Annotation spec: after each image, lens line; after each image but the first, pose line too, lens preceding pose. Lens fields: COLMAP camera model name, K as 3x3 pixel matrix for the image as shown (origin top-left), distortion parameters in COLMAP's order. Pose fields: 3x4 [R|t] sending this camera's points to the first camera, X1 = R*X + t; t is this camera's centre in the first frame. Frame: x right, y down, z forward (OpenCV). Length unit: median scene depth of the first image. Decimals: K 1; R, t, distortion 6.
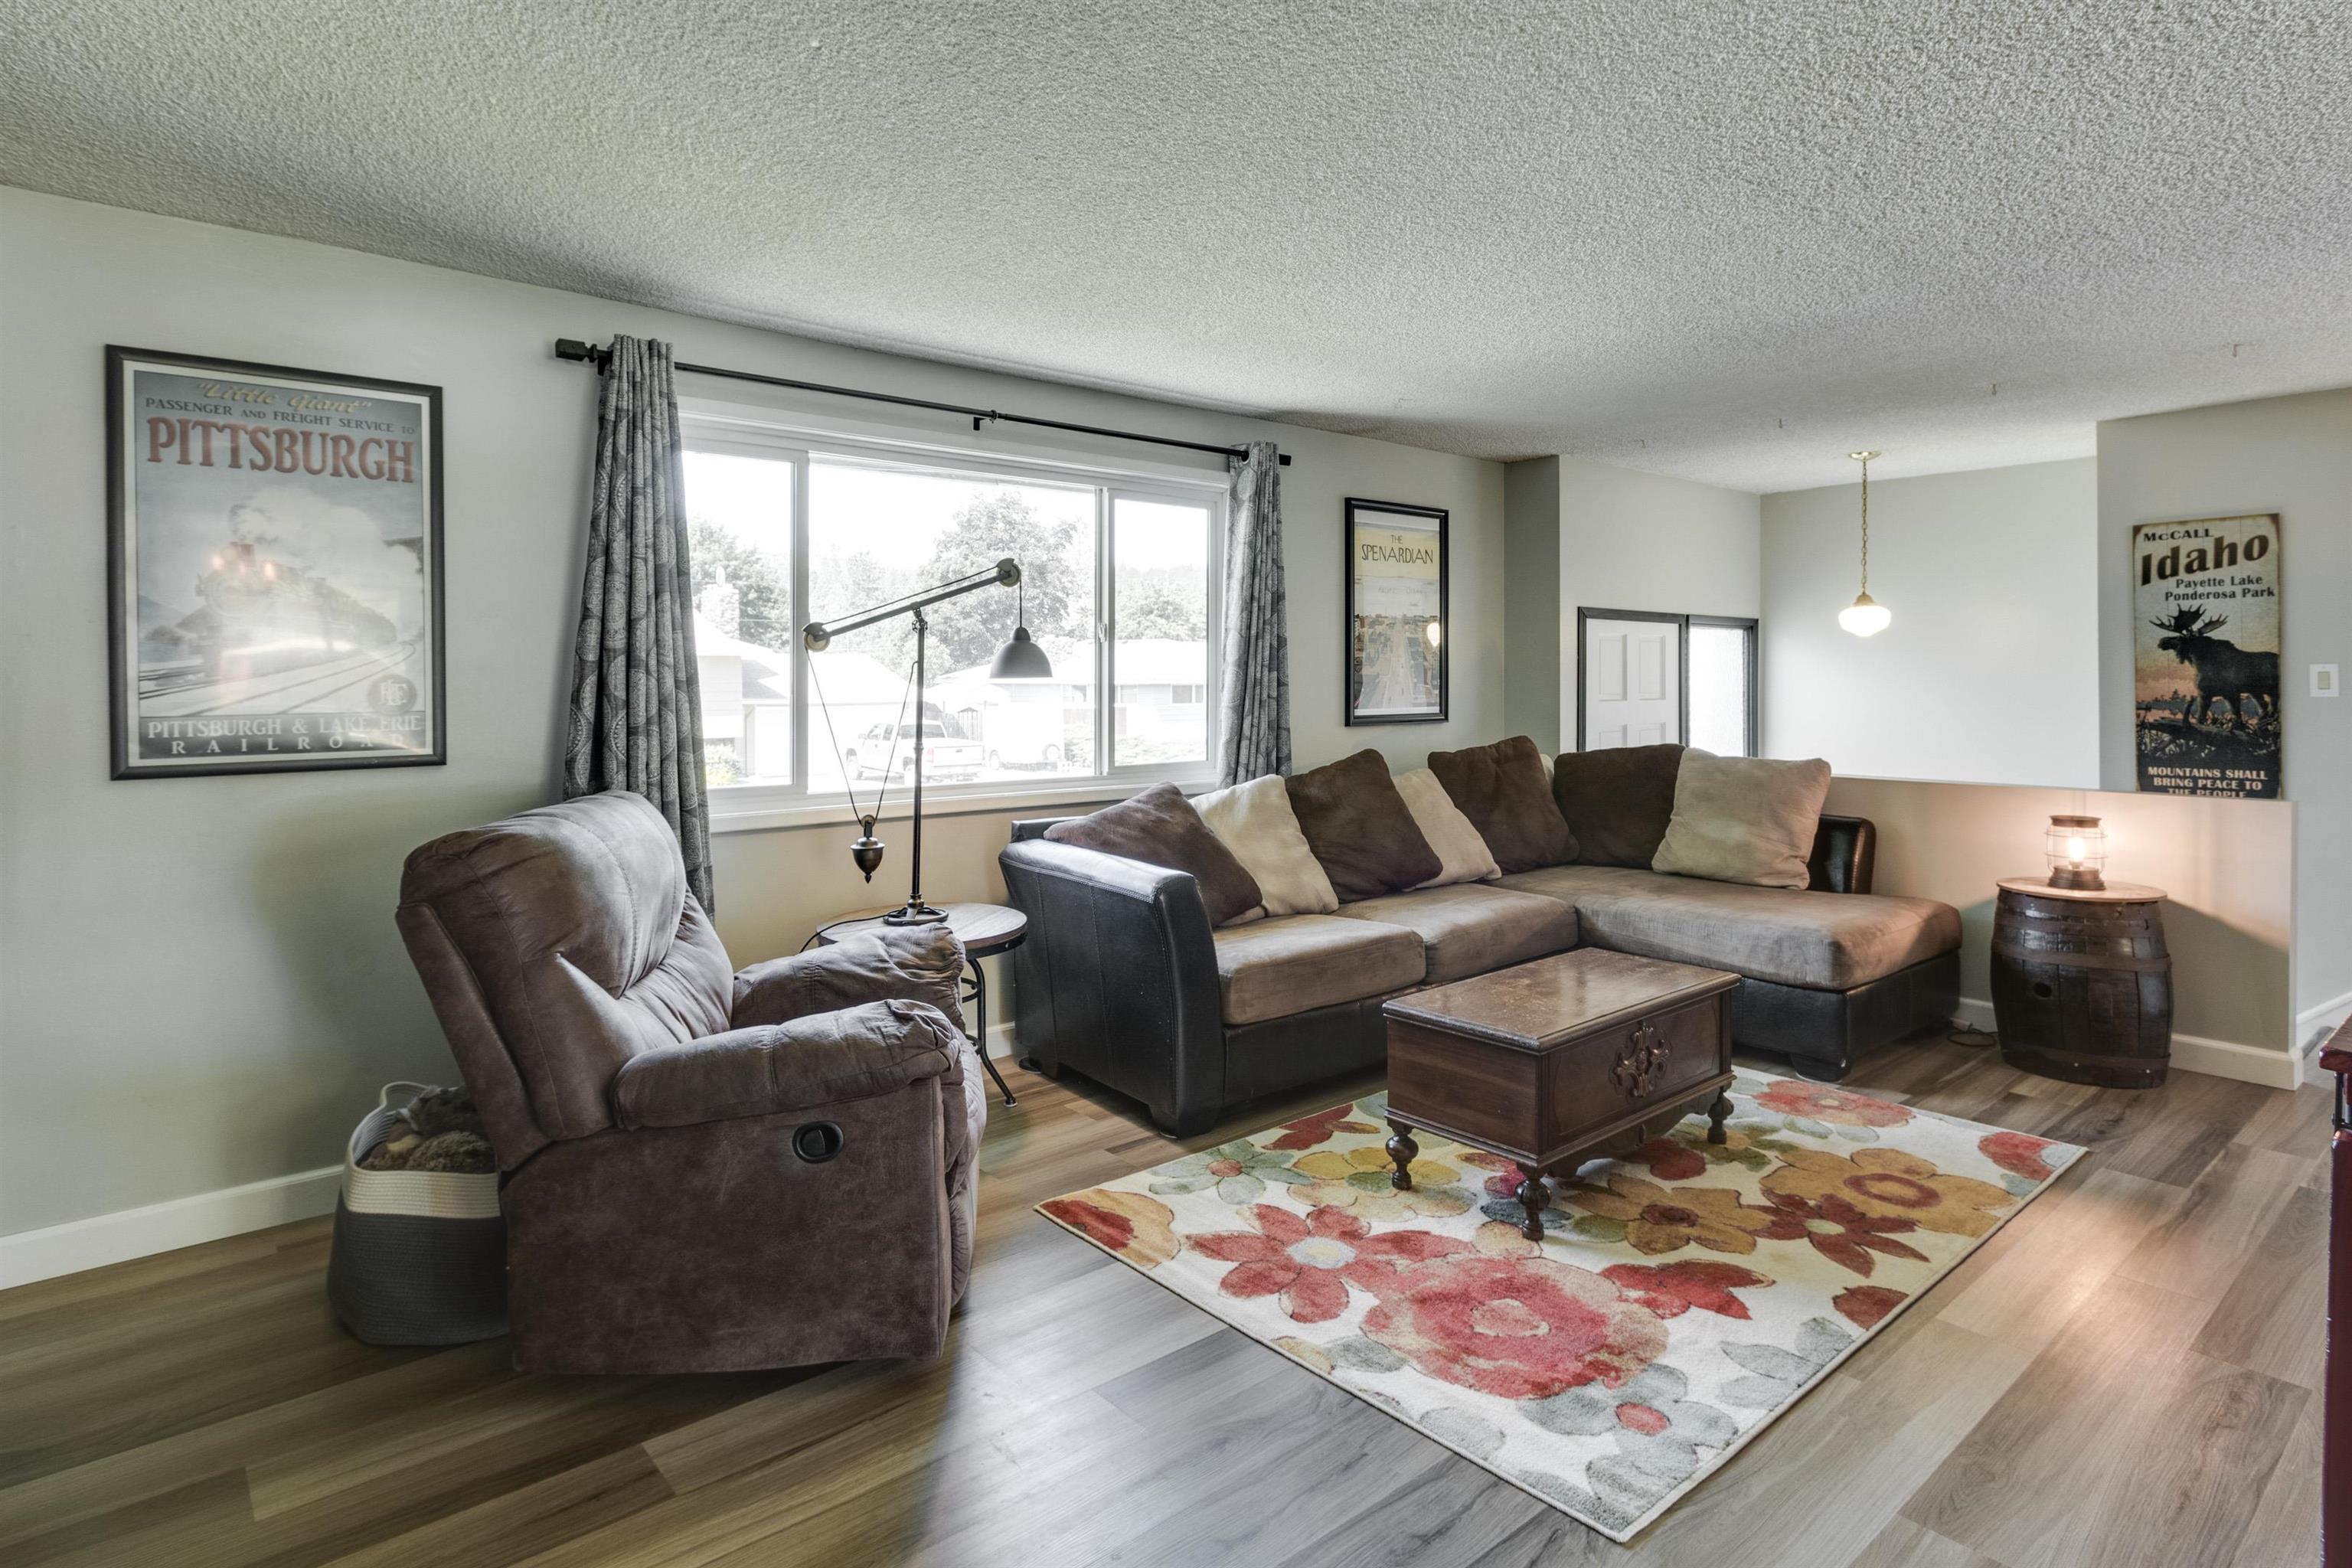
lens RADIAL K [[1137.5, 0, 1178.3], [0, 1137.5, 687.7], [0, 0, 1]] dist [0.000758, 0.000124]
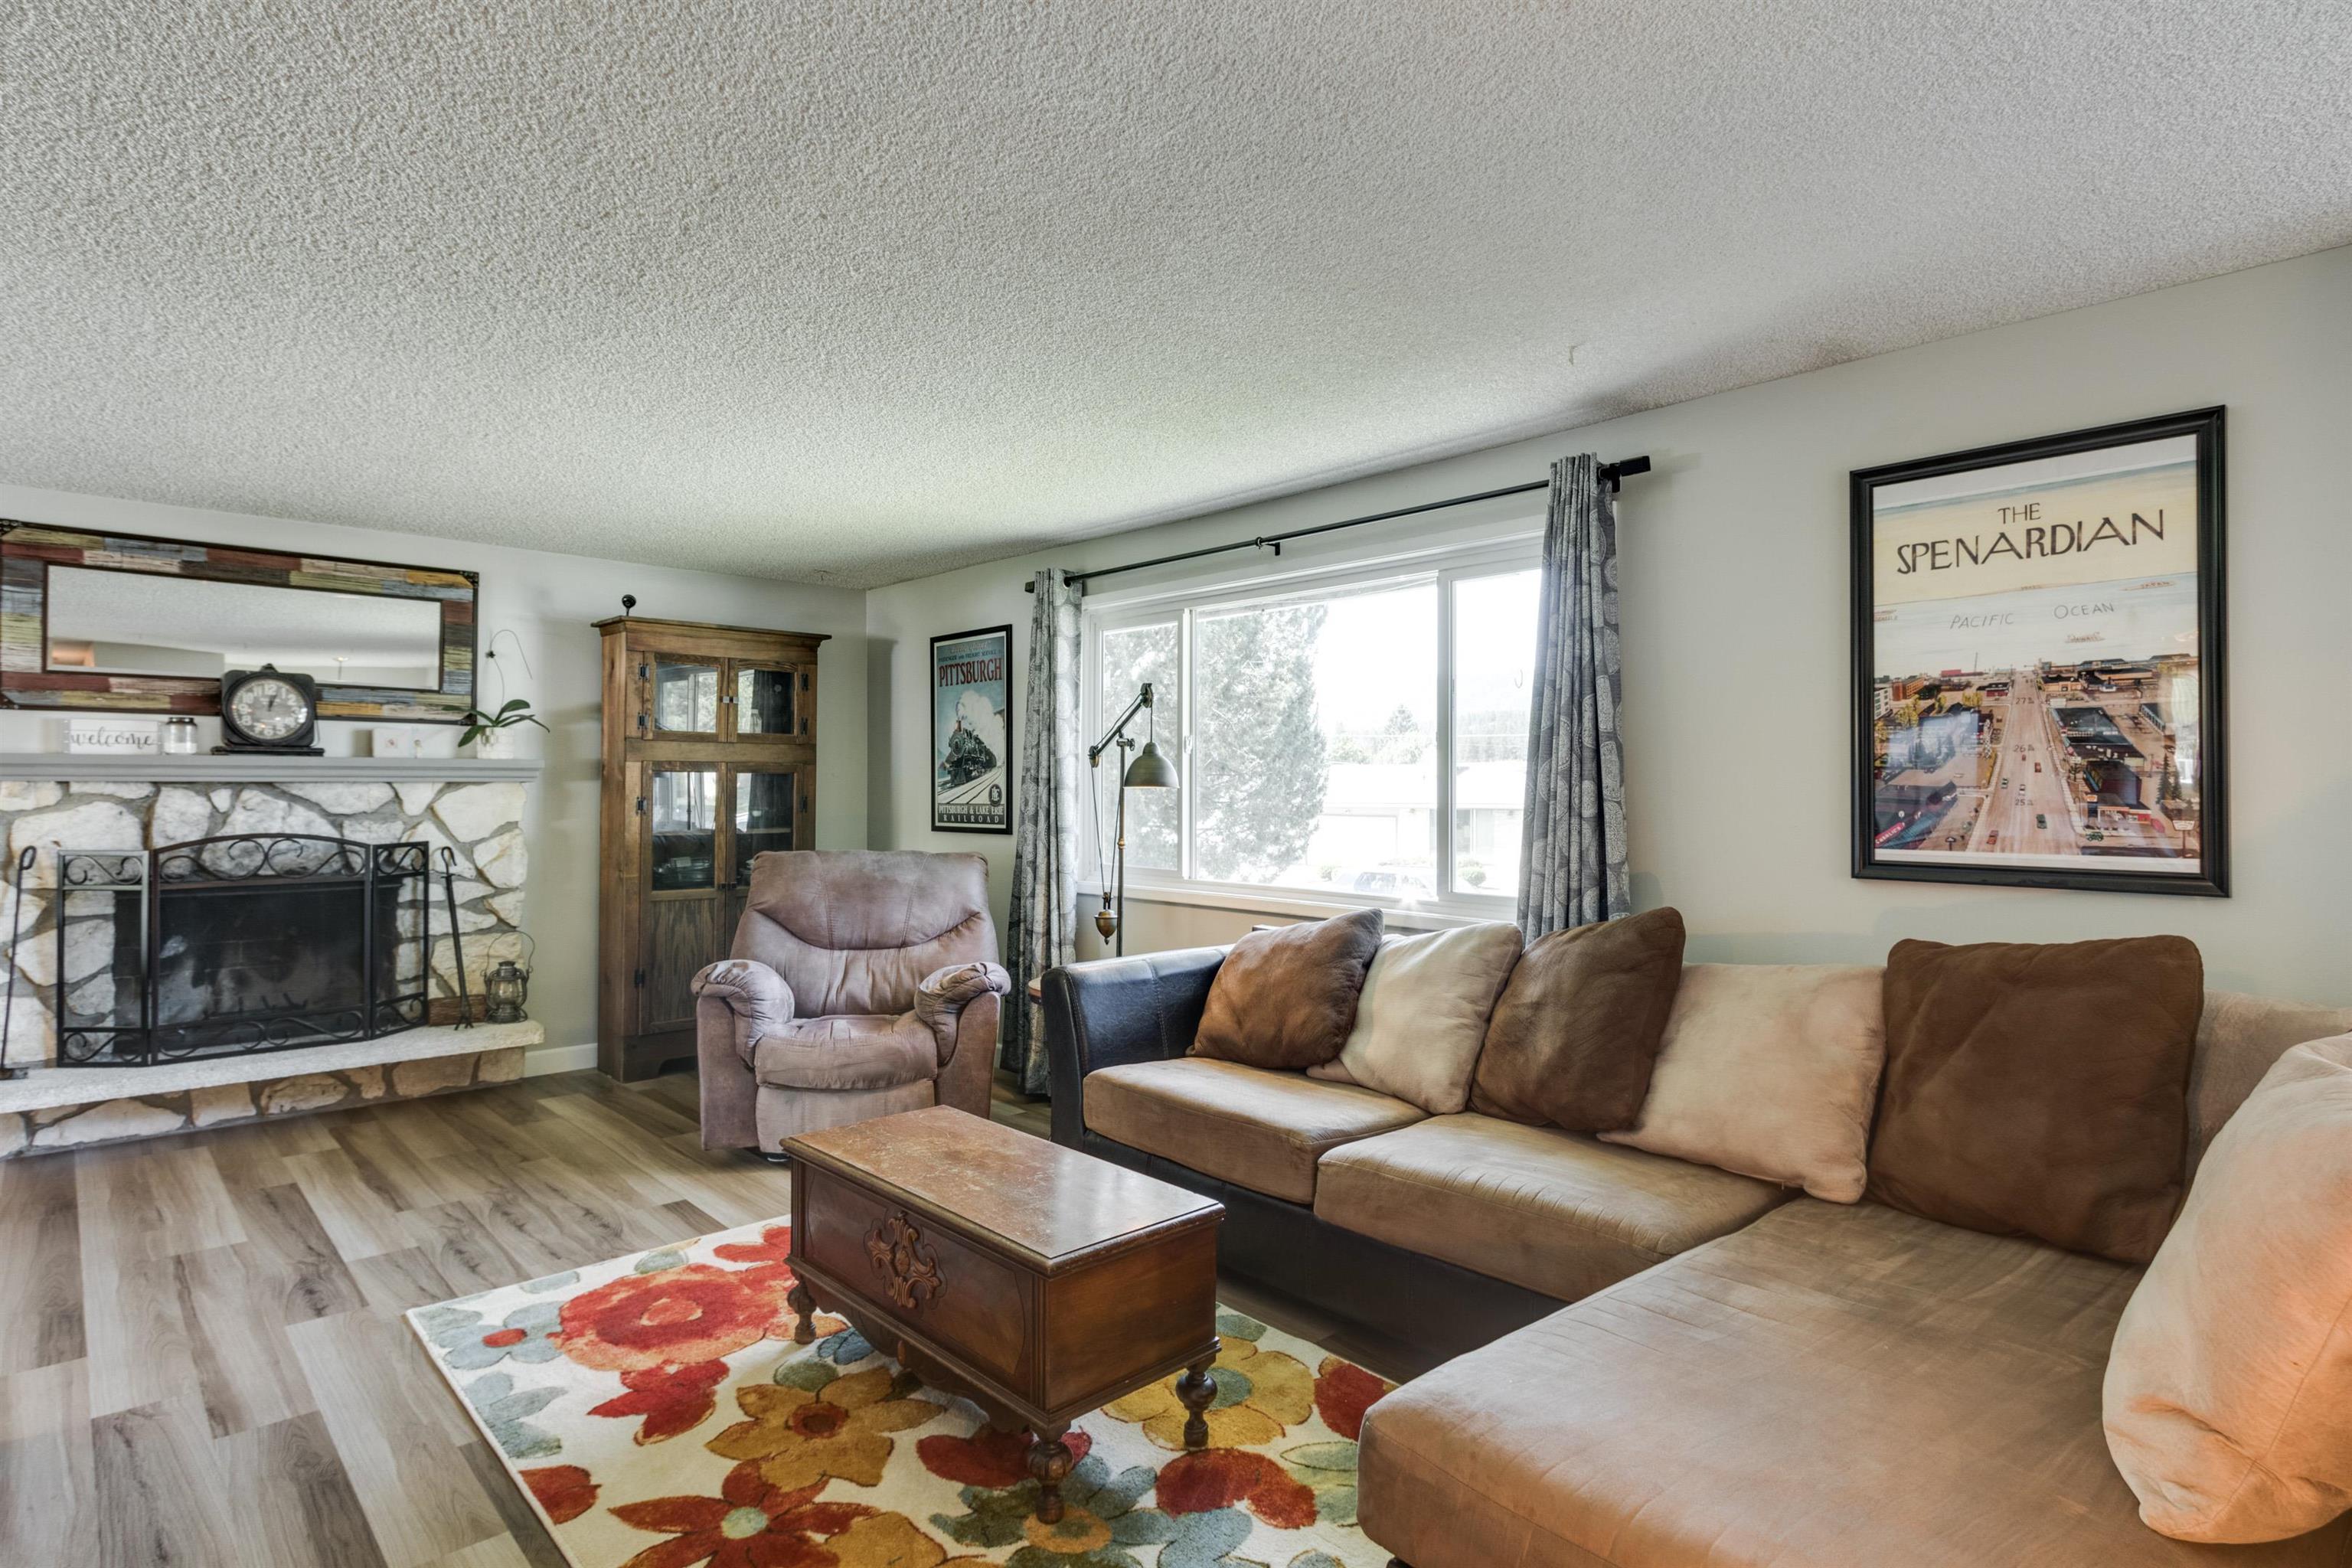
lens RADIAL K [[1176.4, 0, 1176.0], [0, 1176.4, 784.0], [0, 0, 1]] dist [0.001501, 0.000125]
pose [[0.100078, 0.001616, -0.994978, 1.275521], [-0.012775, 0.999918, 0.000339, -0.015804], [0.994898, 0.012677, 0.100090, 1.119095]]
